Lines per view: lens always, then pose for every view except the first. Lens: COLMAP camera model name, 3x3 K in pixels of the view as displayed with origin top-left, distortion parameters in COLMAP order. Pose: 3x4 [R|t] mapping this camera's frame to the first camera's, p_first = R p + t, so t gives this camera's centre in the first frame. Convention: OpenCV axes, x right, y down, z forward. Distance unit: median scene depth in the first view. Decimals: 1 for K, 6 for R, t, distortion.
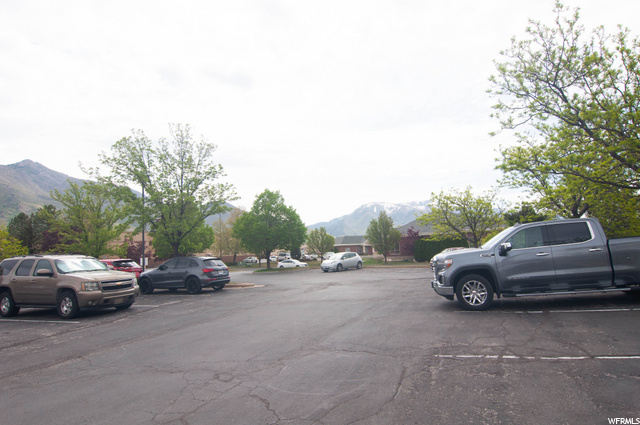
lens RADIAL K [[353.4, 0, 334.9], [0, 353.4, 221.3], [0, 0, 1]] dist [-0.026227, -0.000650]
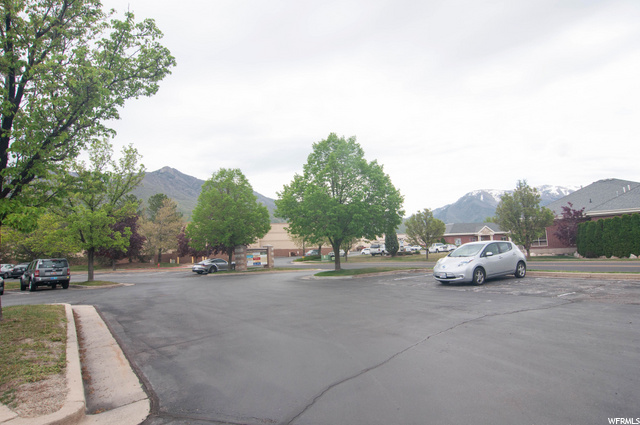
lens RADIAL K [[353.4, 0, 334.9], [0, 353.4, 221.3], [0, 0, 1]] dist [-0.026227, -0.000650]
pose [[0.960114, -0.017769, -0.279045, -0.050267], [0.024330, 0.999503, 0.020068, 0.072015], [0.278550, -0.026057, 0.960068, 0.763851]]
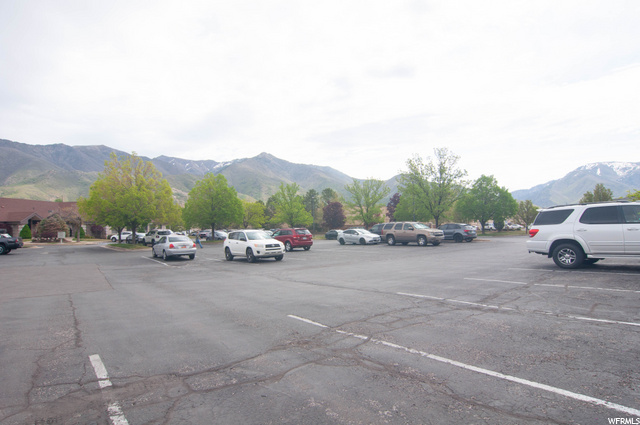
lens RADIAL K [[332.7, 0, 312.4], [0, 332.7, 229.5], [0, 0, 1]] dist [0.005465, -0.013164]
pose [[0.827930, 0.025593, -0.560248, -0.029840], [0.035967, 0.994479, 0.098581, -0.057300], [0.559677, -0.101769, 0.822438, -0.719439]]
